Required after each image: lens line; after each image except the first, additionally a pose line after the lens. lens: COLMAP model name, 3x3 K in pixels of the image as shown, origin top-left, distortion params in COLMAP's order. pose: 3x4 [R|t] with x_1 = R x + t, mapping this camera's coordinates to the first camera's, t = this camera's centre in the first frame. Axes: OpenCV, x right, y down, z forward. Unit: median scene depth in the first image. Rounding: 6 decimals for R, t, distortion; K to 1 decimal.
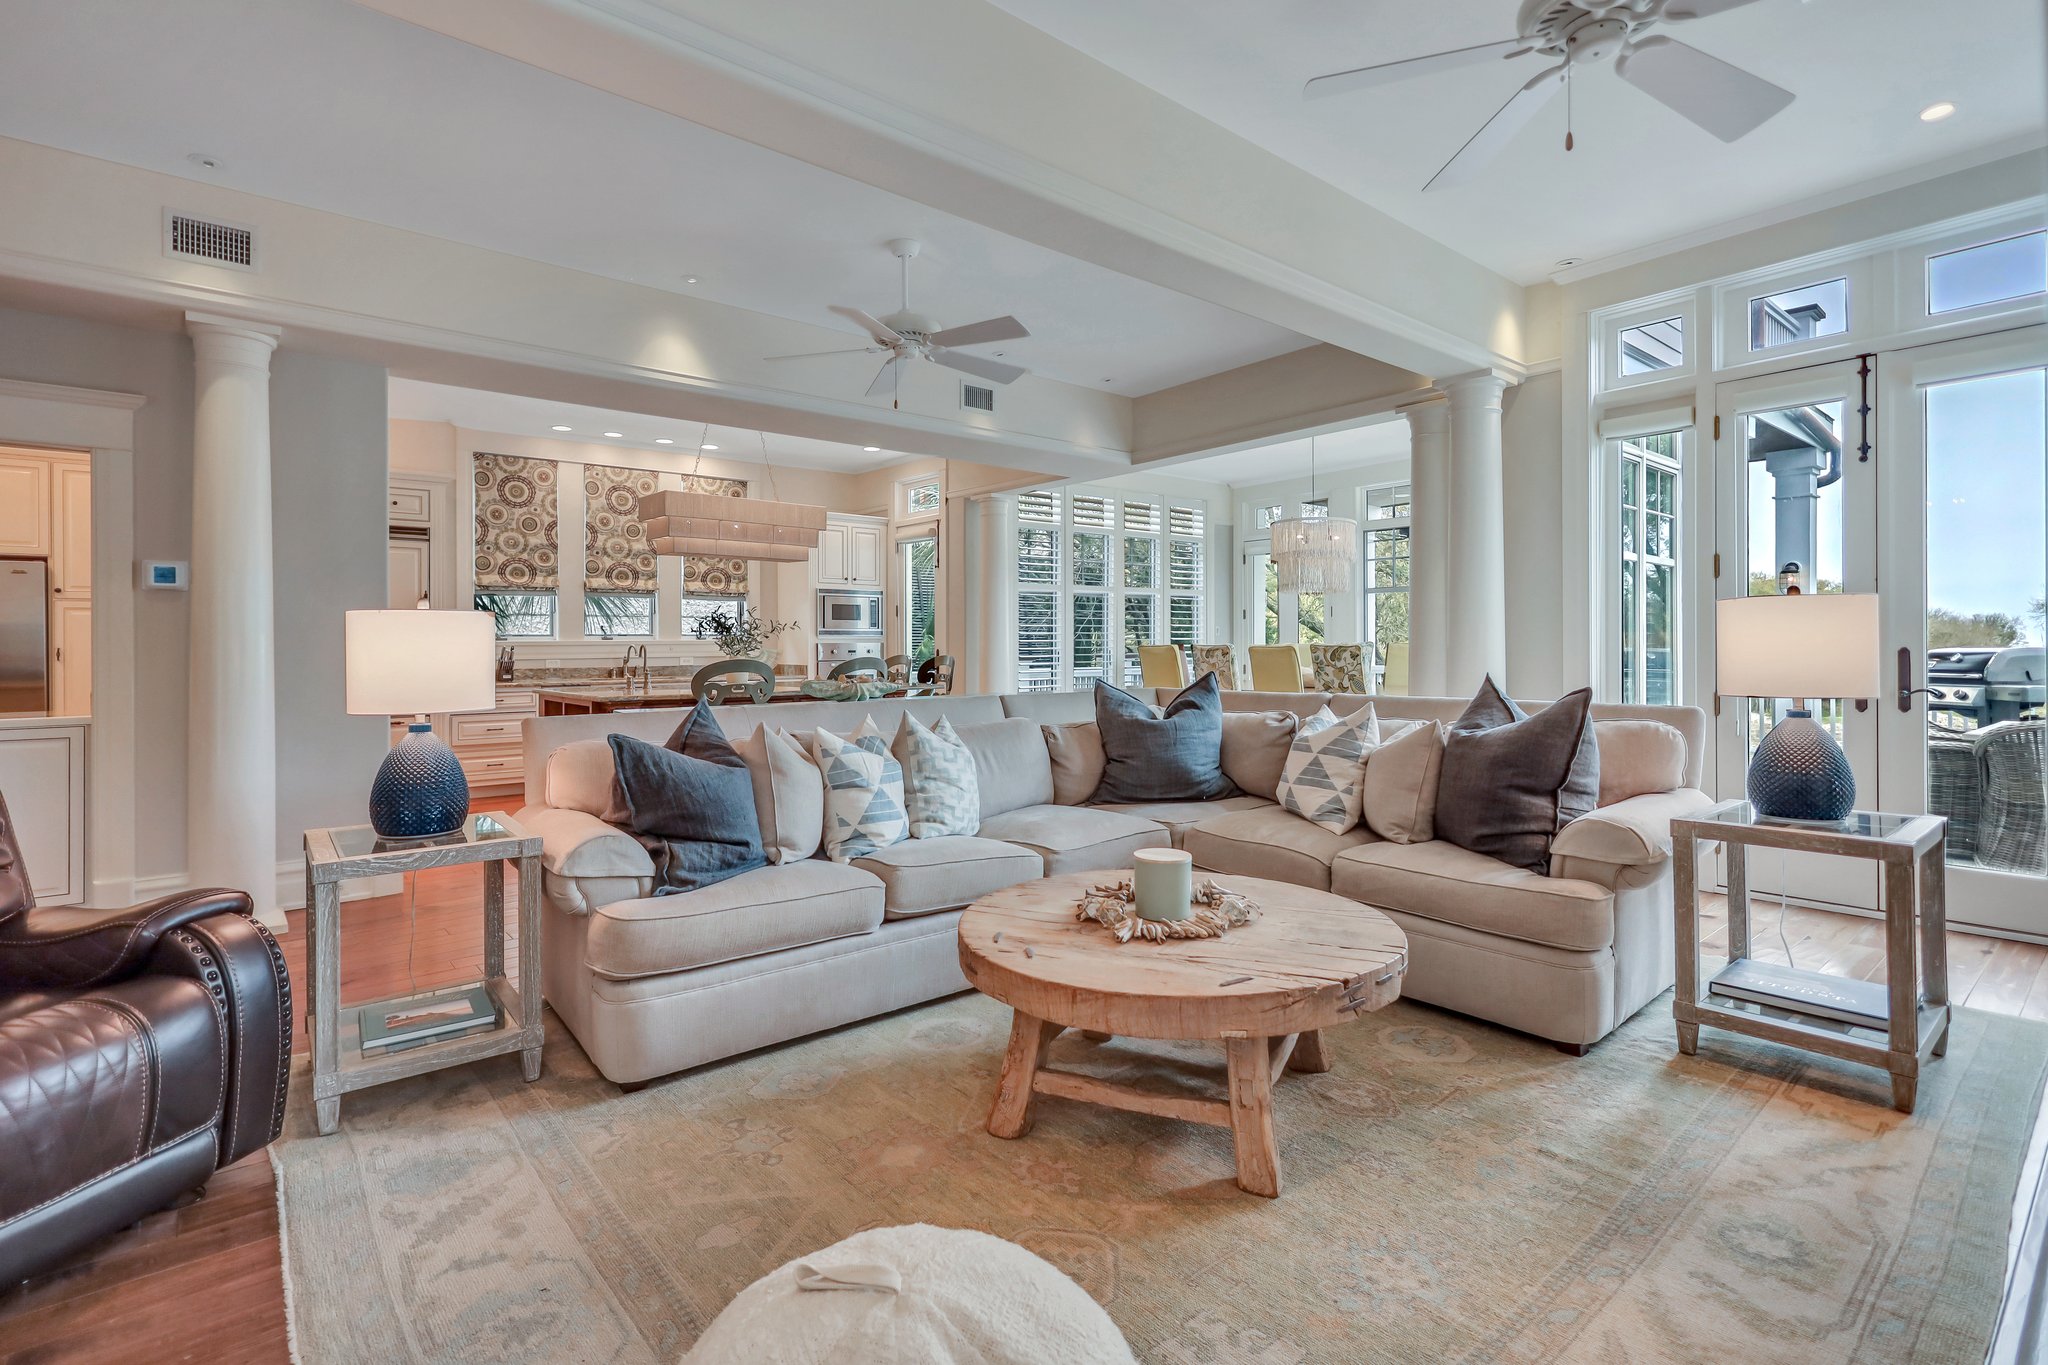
lens RADIAL K [[964.7, 0, 996.5], [0, 964.7, 651.8], [0, 0, 1]] dist [-0.000136, 0.003892]
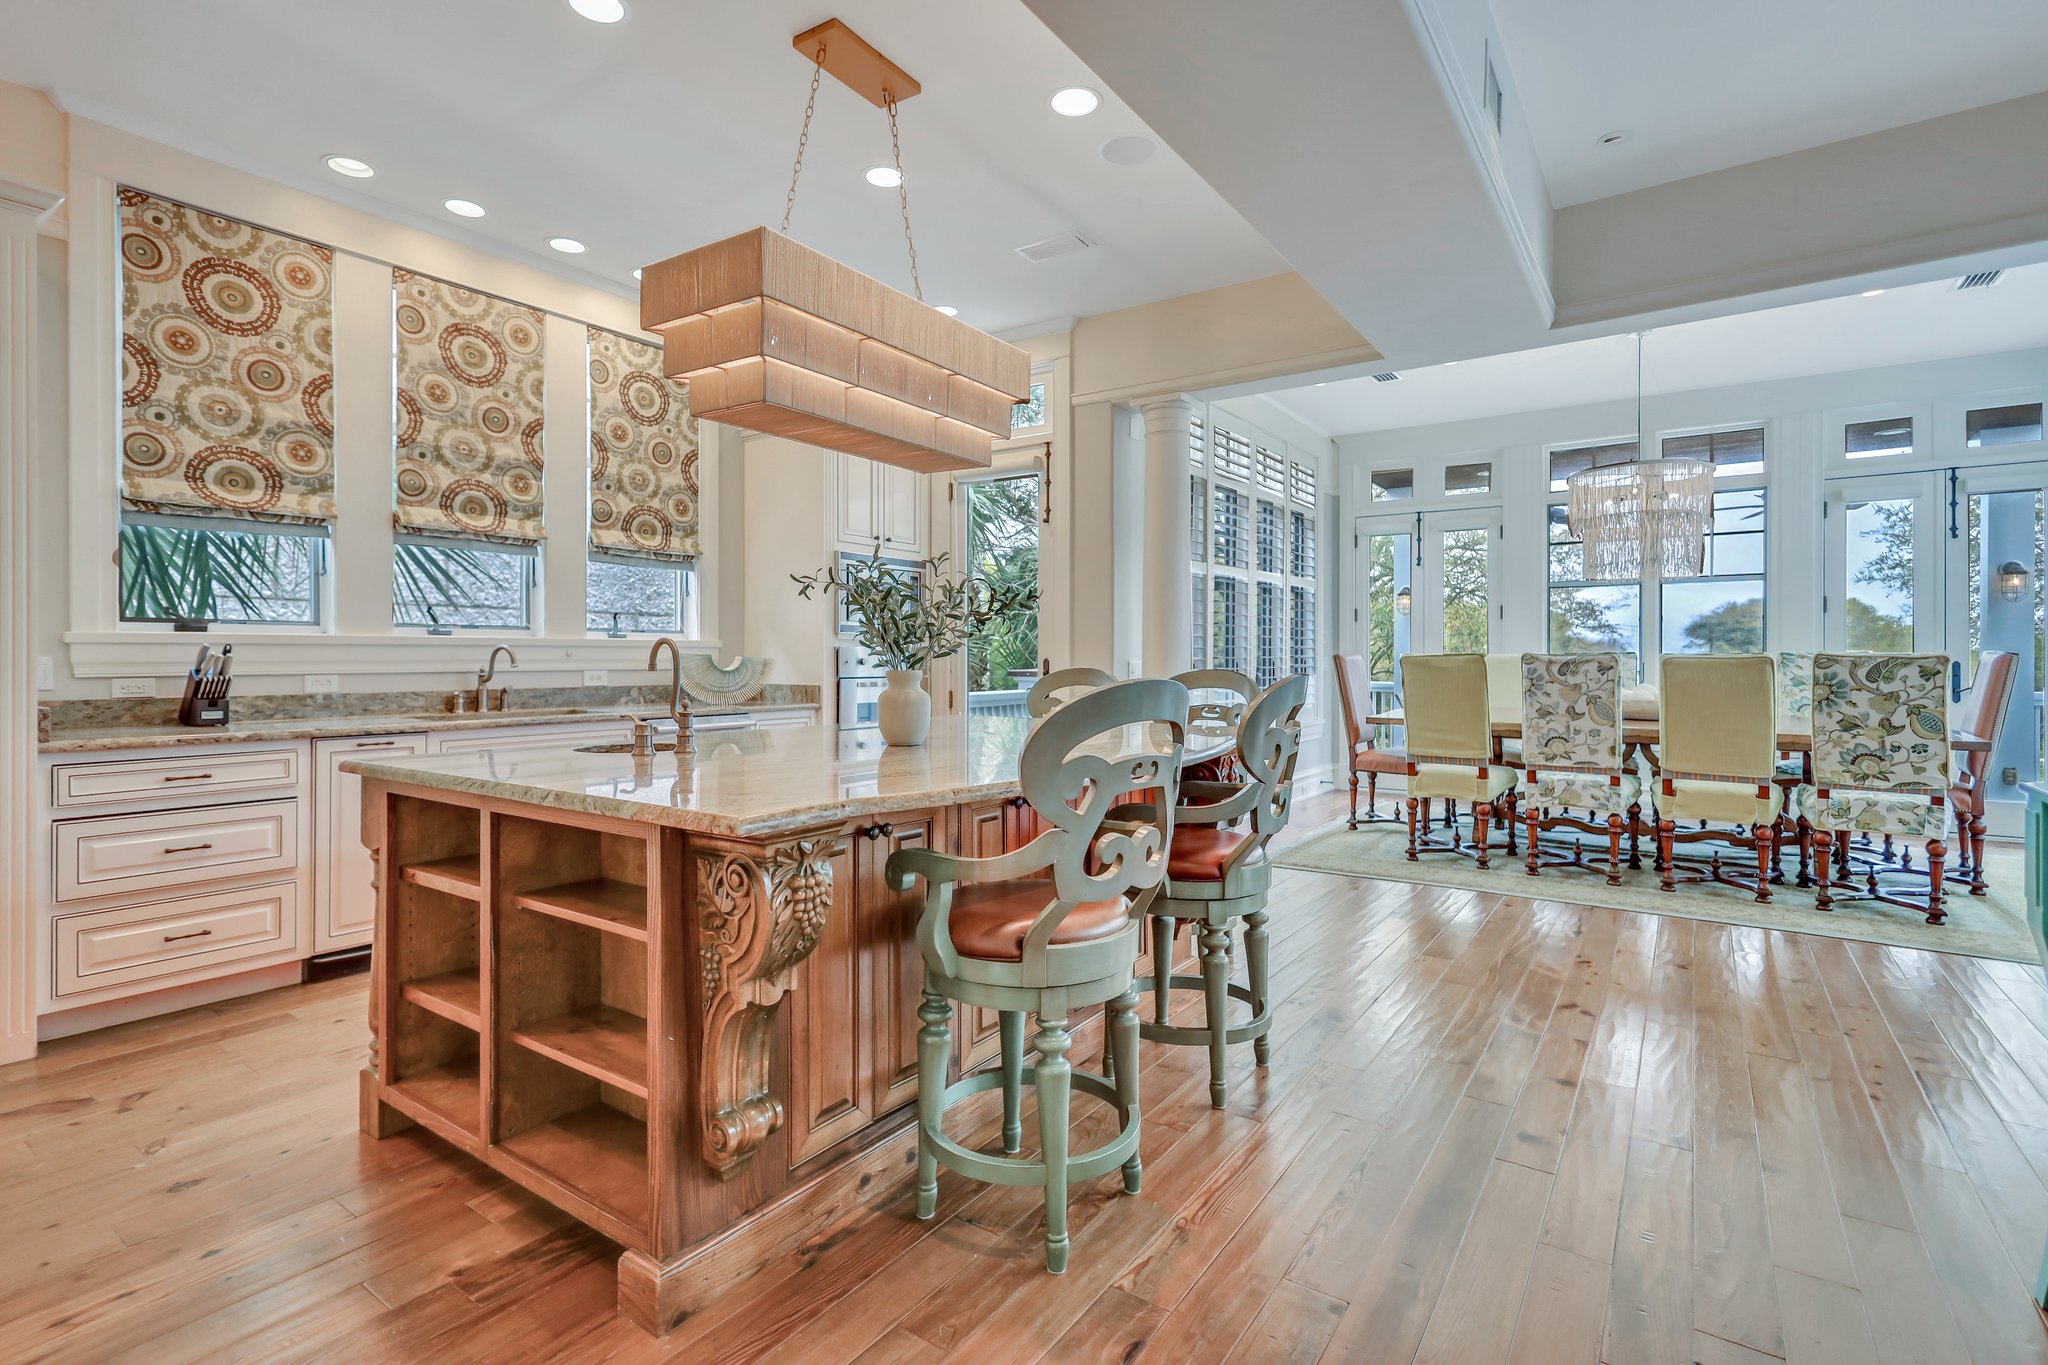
lens RADIAL K [[964.7, 0, 1002.5], [0, 964.7, 664.9], [0, 0, 1]] dist [-0.000136, 0.003892]
pose [[0.964391, 0.004467, 0.264442, -0.276077], [-0.004684, 0.999989, 0.000188, 0.001443], [-0.264439, -0.001420, 0.964401, 0.482533]]
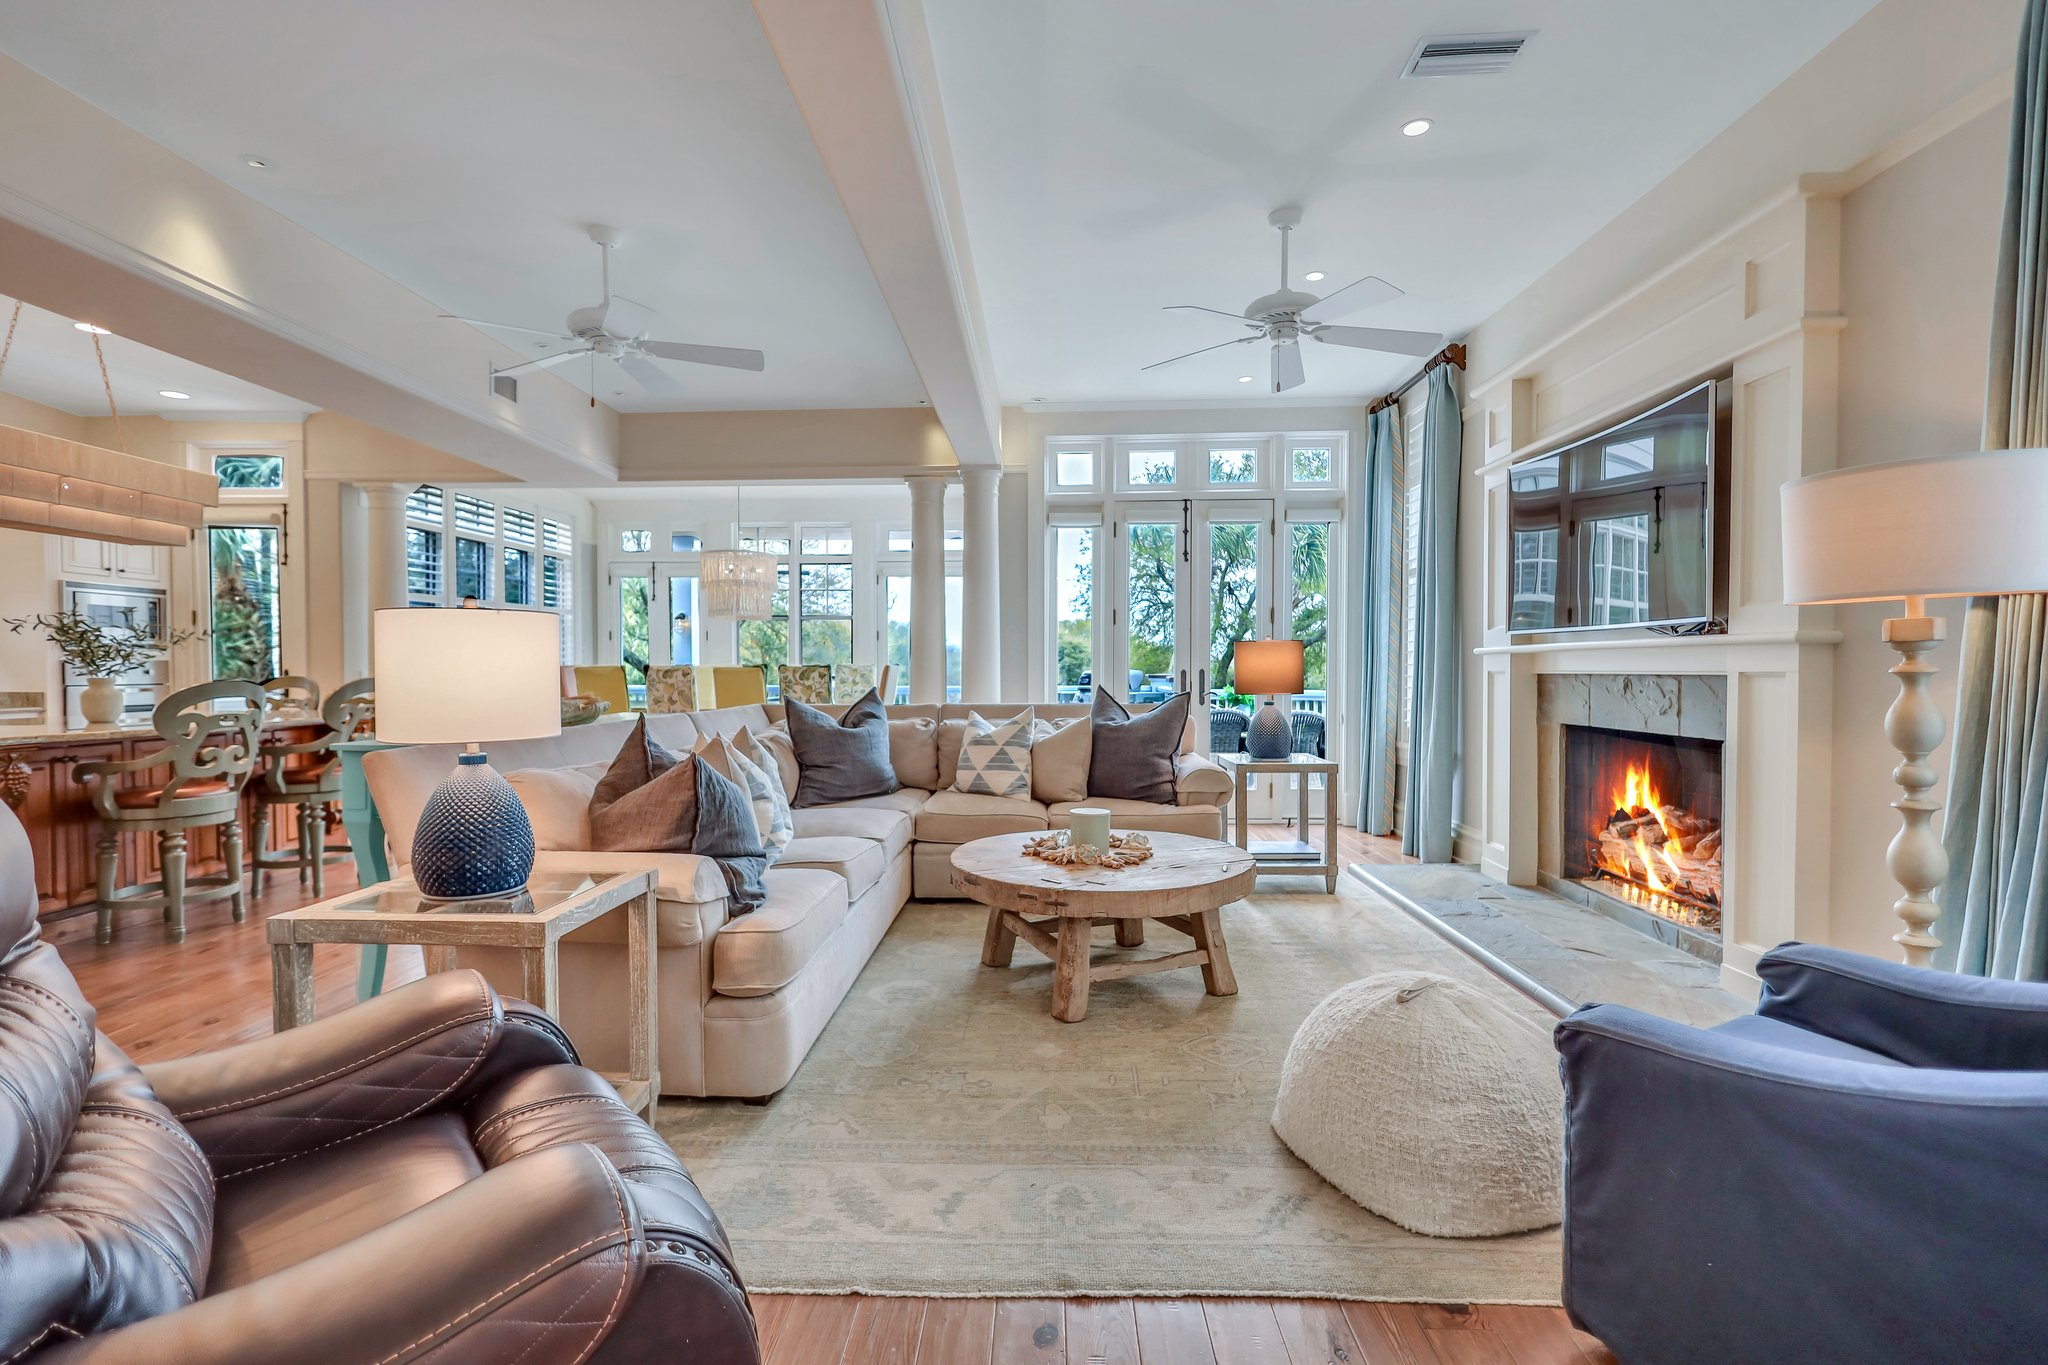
lens RADIAL K [[964.7, 0, 1017.3], [0, 964.7, 684.4], [0, 0, 1]] dist [-0.000136, 0.003892]
pose [[0.657556, -0.008191, 0.753361, -0.294078], [0.001294, 0.999952, 0.009743, 0.003127], [-0.753404, -0.005432, 0.657535, 0.045556]]
